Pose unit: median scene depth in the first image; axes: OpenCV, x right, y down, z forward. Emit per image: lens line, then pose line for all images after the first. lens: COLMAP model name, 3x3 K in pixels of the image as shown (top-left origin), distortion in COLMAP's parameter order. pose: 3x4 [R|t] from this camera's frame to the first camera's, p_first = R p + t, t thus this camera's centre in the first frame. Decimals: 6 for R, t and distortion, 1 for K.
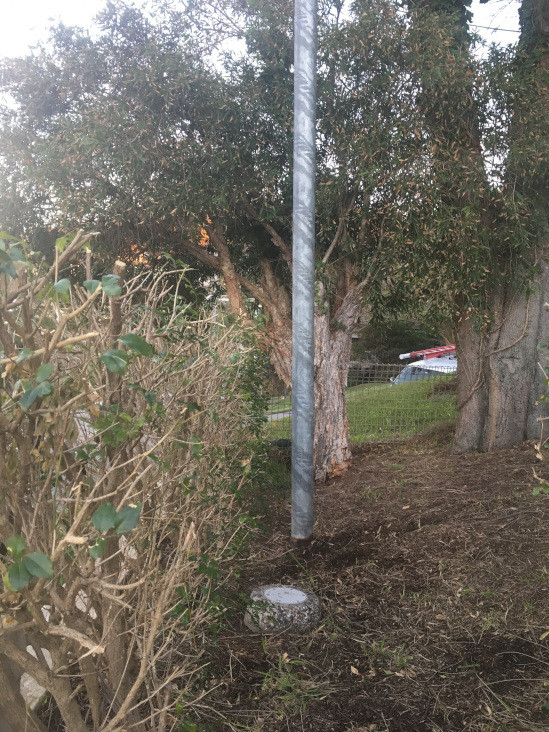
lens RADIAL K [[628.4, 0, 272.0], [0, 628.4, 366.9], [0, 0, 1]] dist [0.067752, -0.067809]
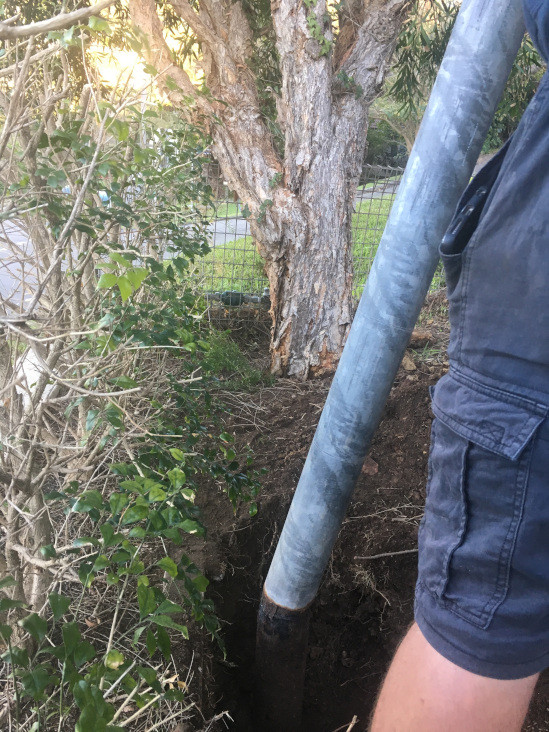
lens RADIAL K [[628.4, 0, 274.5], [0, 628.4, 364.7], [0, 0, 1]] dist [0.067752, -0.067809]
pose [[0.995032, 0.013685, 0.098608, -0.001111], [-0.042671, 0.953533, 0.298252, -0.001137], [-0.089944, -0.300978, 0.949380, 0.460973]]
